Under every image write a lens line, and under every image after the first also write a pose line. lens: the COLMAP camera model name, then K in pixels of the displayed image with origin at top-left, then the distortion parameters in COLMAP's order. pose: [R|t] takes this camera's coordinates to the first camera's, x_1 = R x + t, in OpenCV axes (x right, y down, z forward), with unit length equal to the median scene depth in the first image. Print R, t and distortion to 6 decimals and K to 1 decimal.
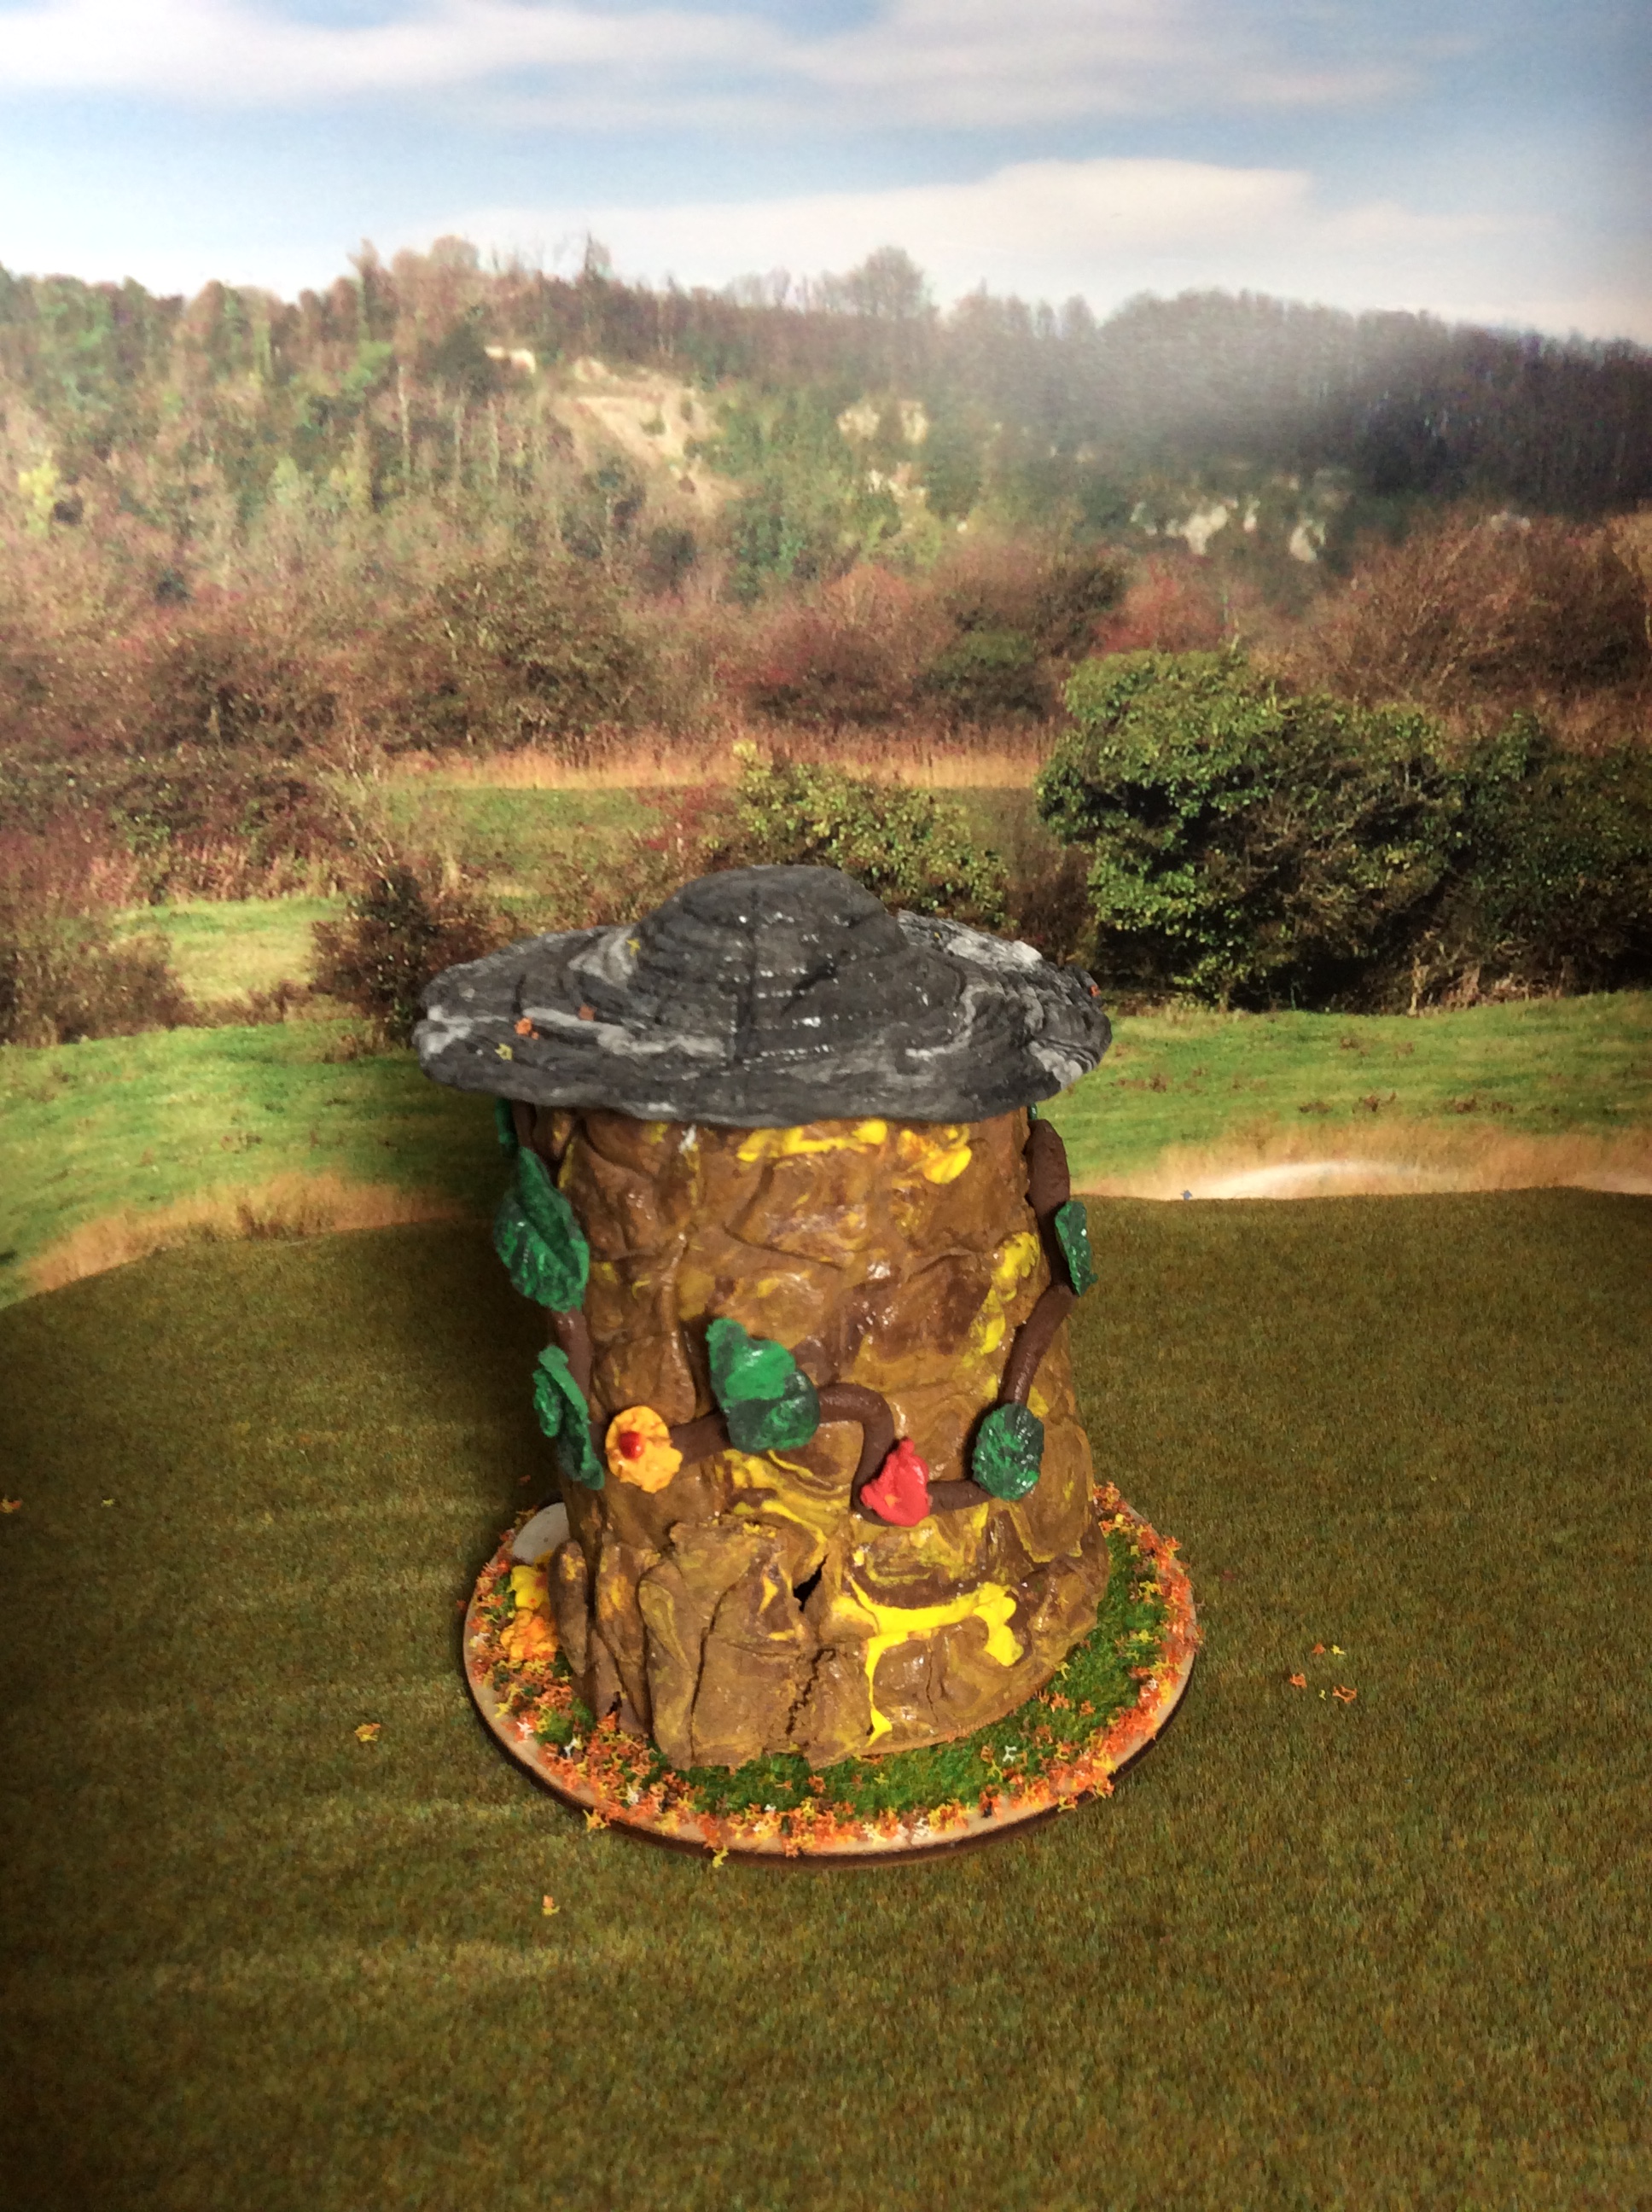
lens RADIAL K [[2180.2, 0, 833.5], [0, 2180.2, 1128.2], [0, 0, 1]] dist [0.140113, -0.389864]
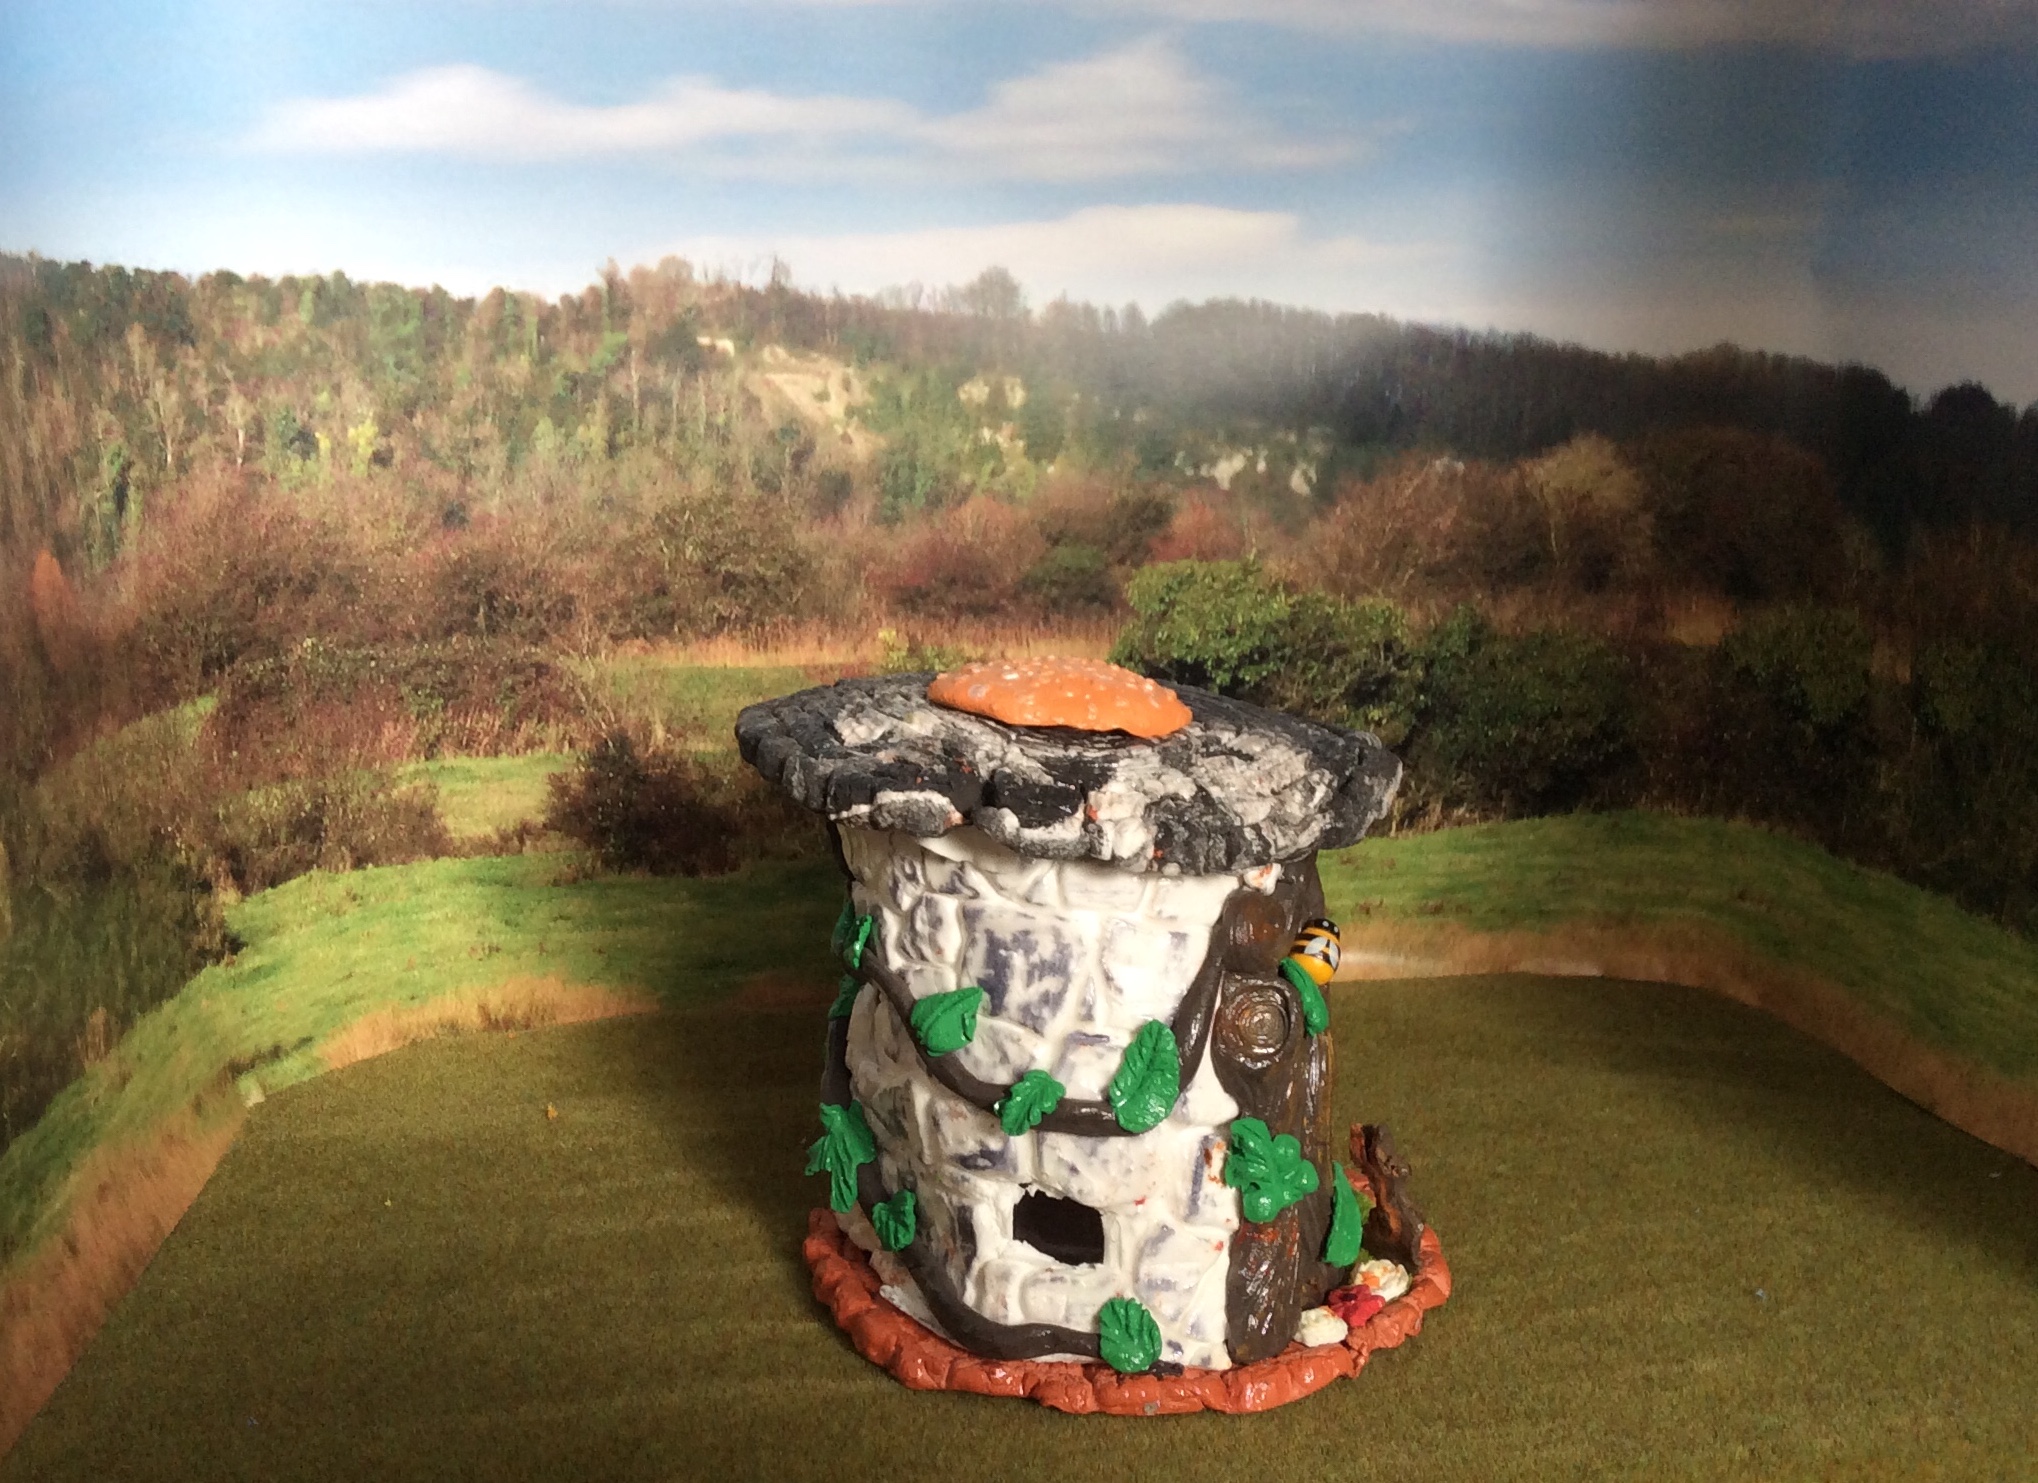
lens RADIAL K [[2611.2, 0, 1031.6], [0, 2611.2, 994.3], [0, 0, 1]] dist [0.120278, 0.000000]
pose [[0.993338, -0.023424, 0.112834, -0.137821], [0.029244, 0.998311, -0.050204, 0.123073], [-0.111467, 0.053170, 0.992345, -0.555270]]
